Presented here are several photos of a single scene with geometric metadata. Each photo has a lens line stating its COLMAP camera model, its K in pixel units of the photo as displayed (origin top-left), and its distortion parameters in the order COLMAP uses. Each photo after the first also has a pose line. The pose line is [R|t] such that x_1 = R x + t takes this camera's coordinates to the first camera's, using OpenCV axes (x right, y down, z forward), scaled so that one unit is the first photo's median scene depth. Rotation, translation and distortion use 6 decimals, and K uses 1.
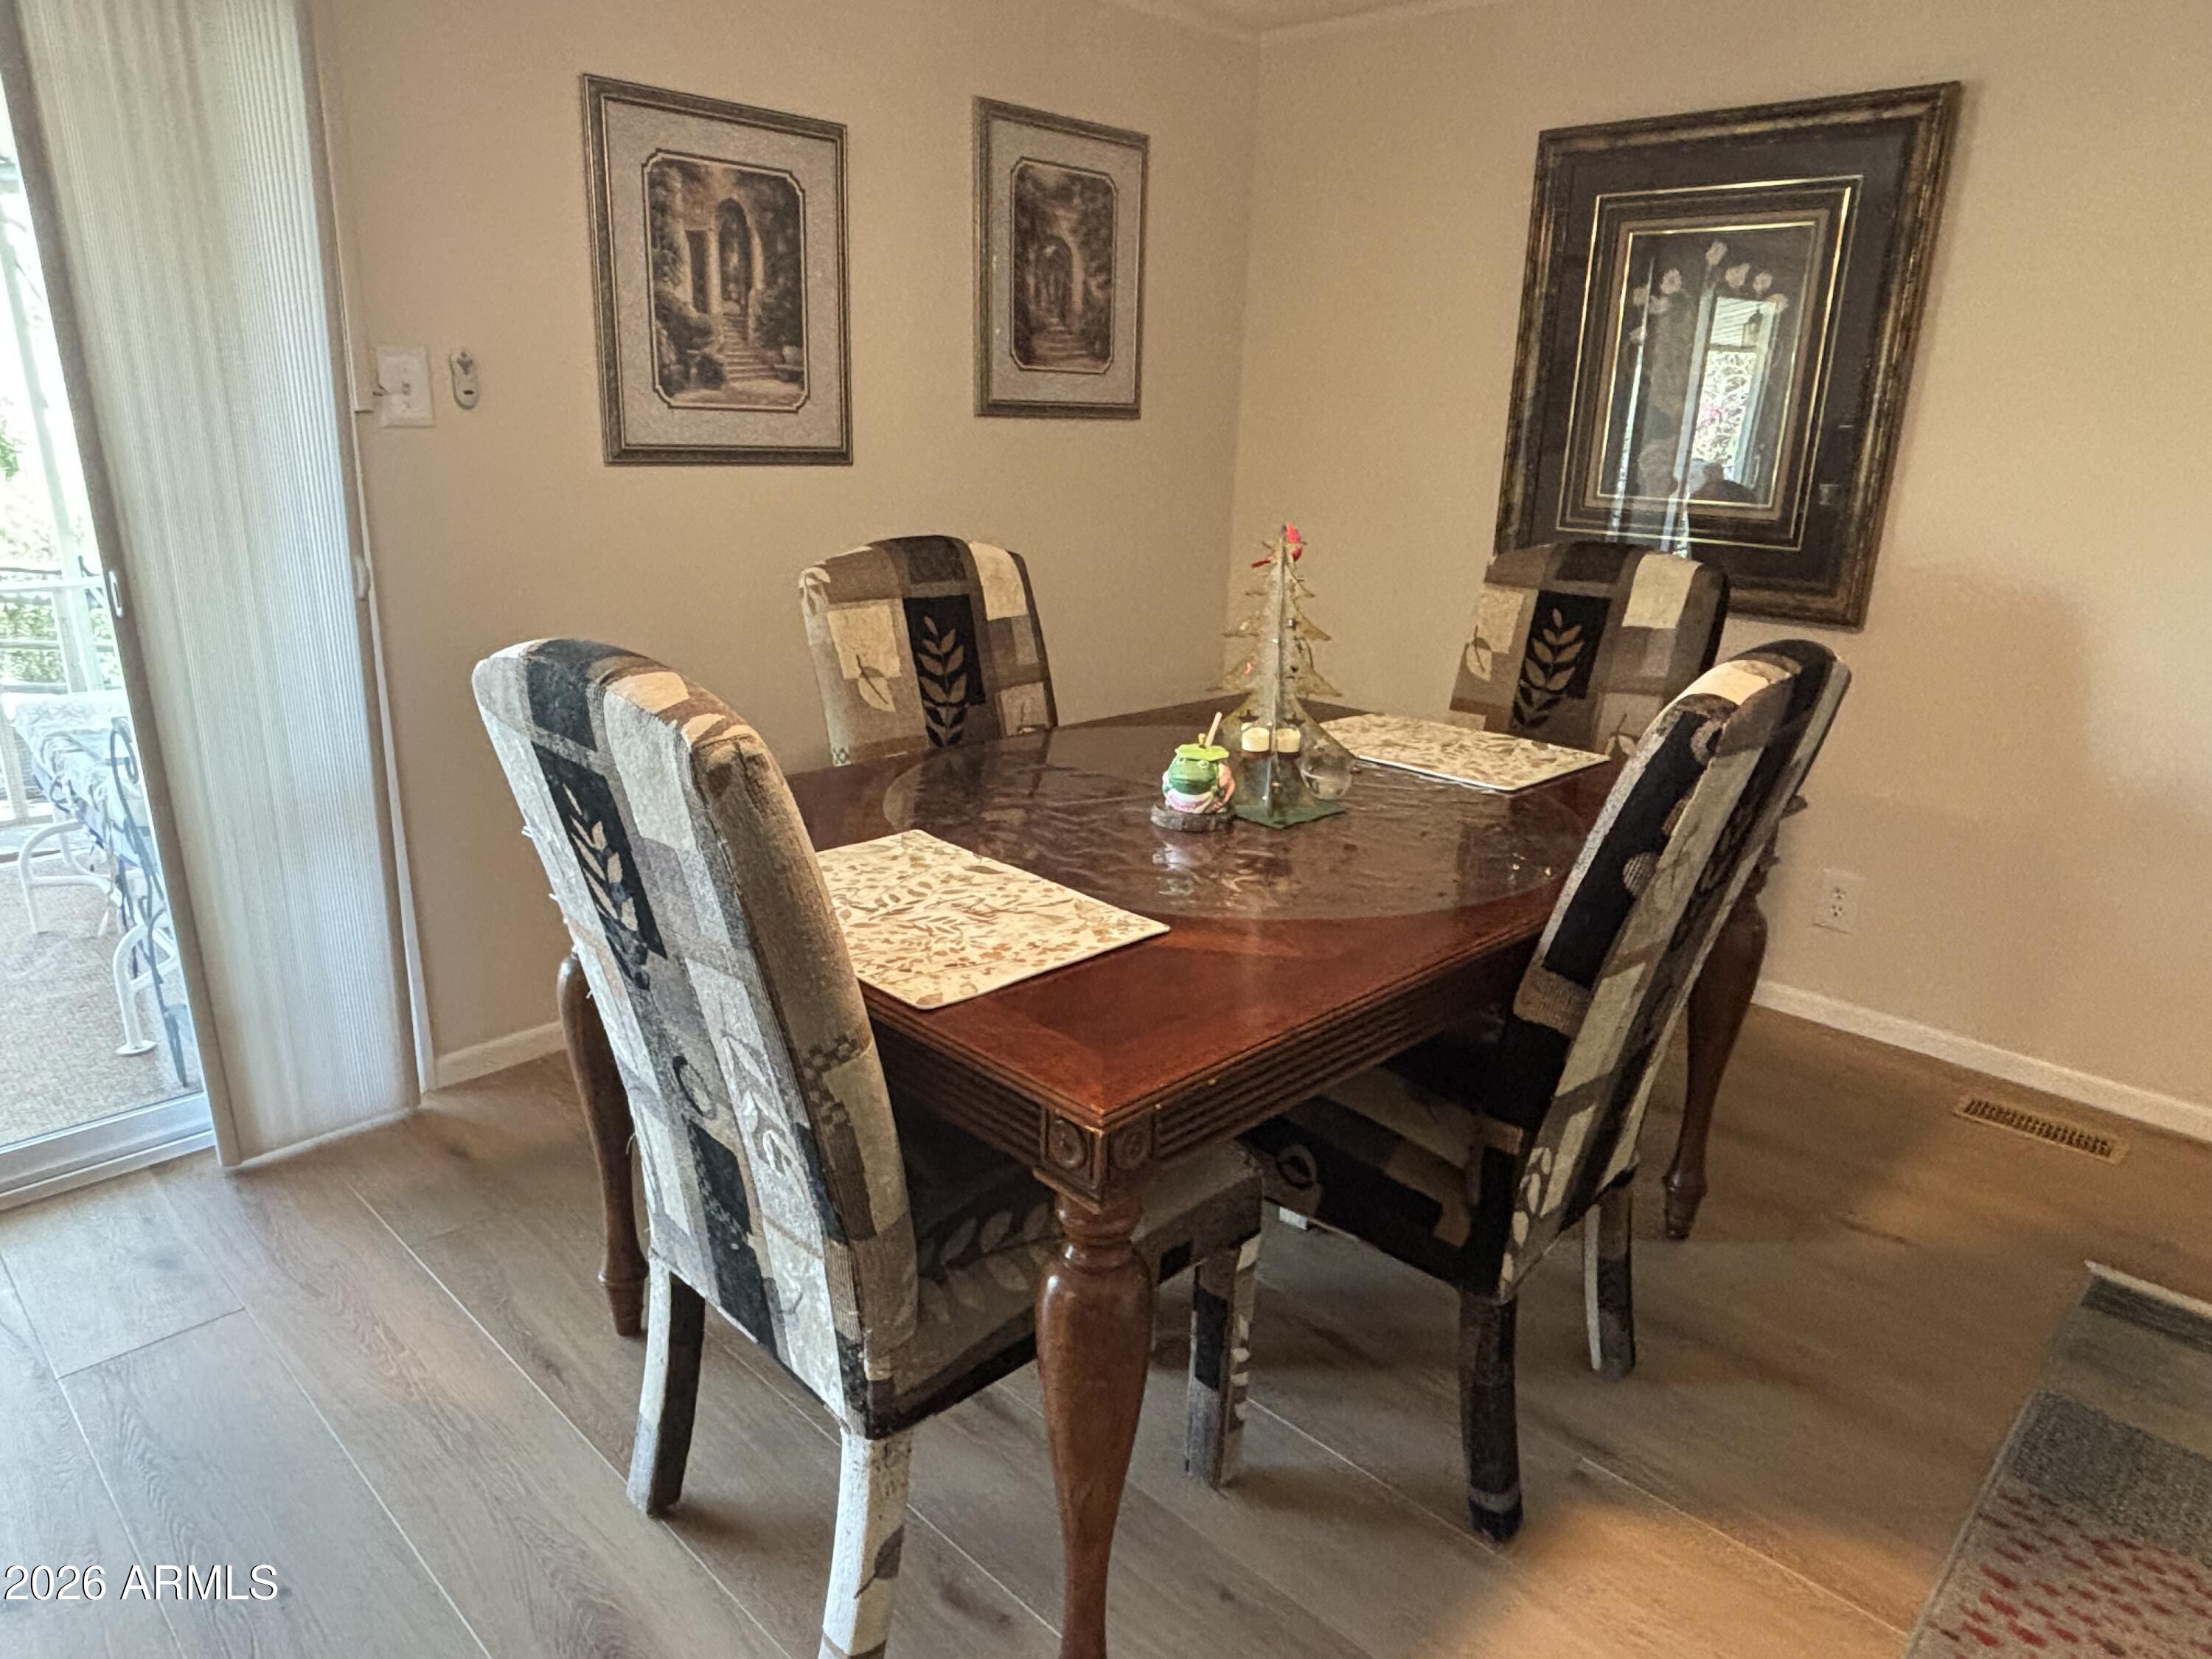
lens RADIAL K [[1383.7, 0, 1092.8], [0, 1383.7, 832.3], [0, 0, 1]] dist [0.009873, -0.012255]
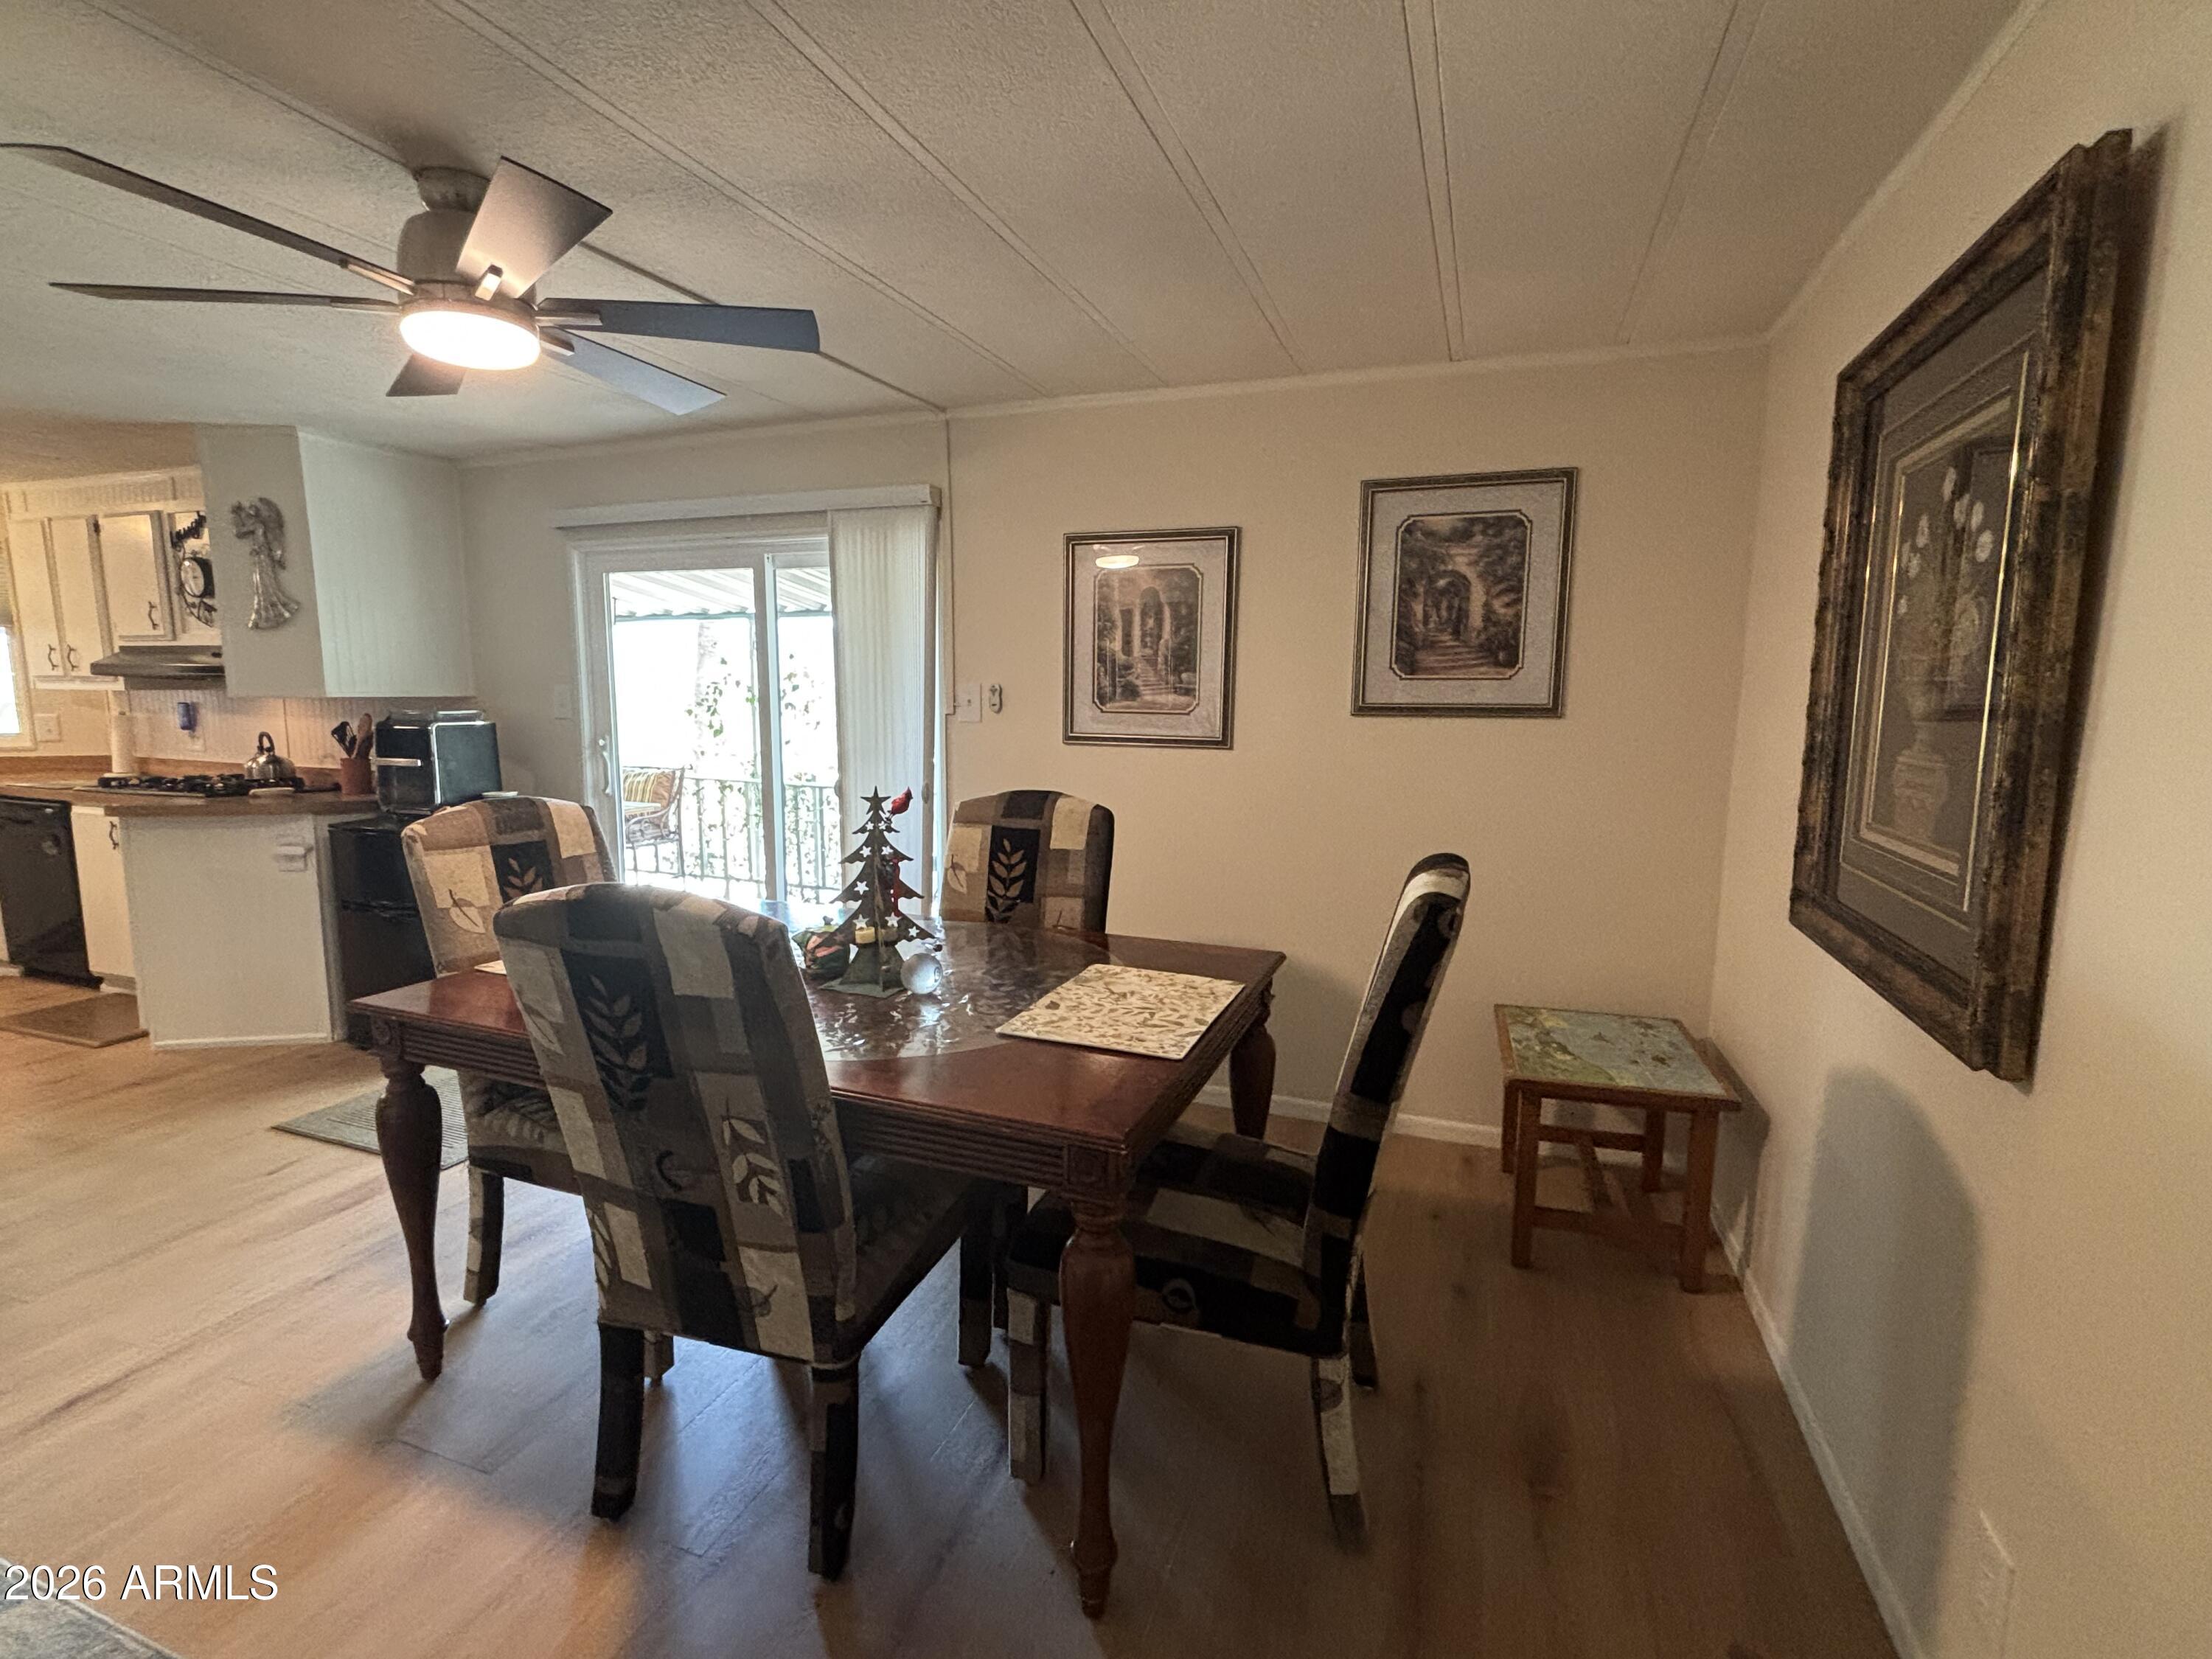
lens RADIAL K [[1039.9, 0, 1099.7], [0, 1039.9, 830.2], [0, 0, 1]] dist [0.007014, -0.004603]
pose [[0.400405, 0.100699, -0.910788, 0.904668], [-0.263454, 0.964628, -0.009169, -0.166793], [0.877649, 0.243622, 0.412772, 0.551758]]
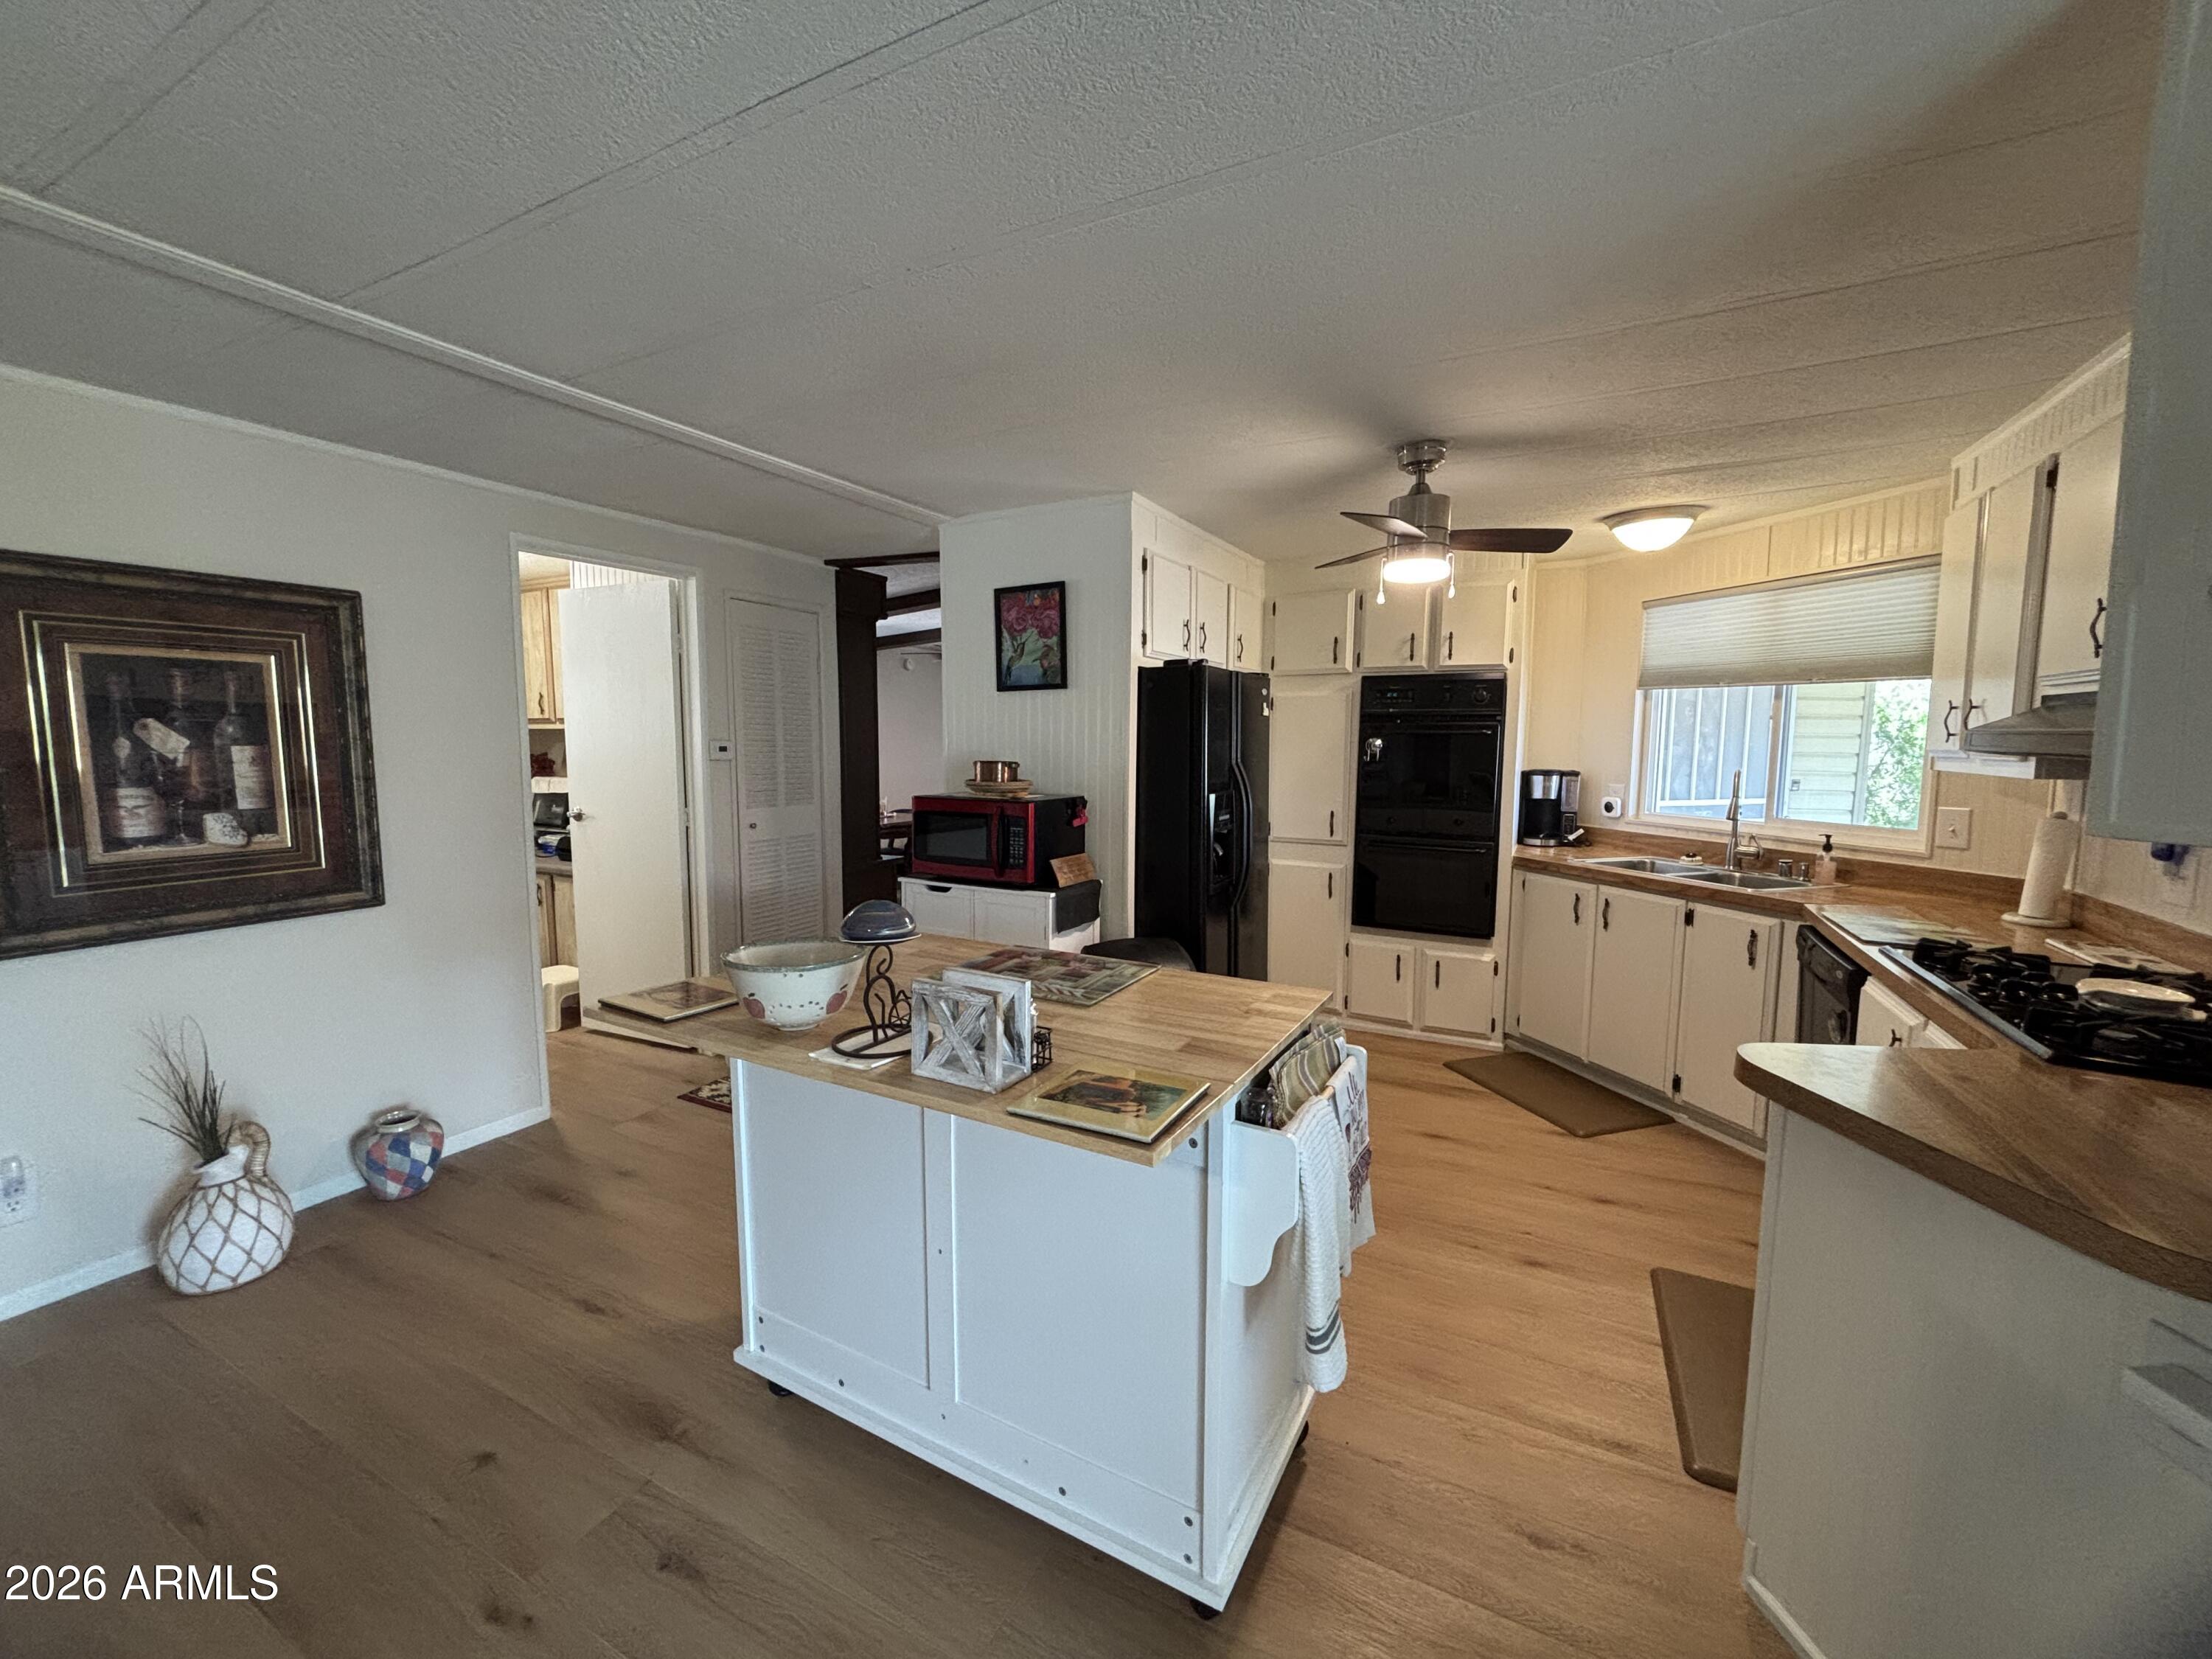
lens RADIAL K [[891.8, 0, 1107.1], [0, 891.8, 830.6], [0, 0, 1]] dist [0.001375, 0.000686]
pose [[-0.957418, 0.000439, -0.288705, -0.431248], [-0.110762, 0.922919, 0.368718, -0.135924], [0.266614, 0.384995, -0.883570, 0.264090]]
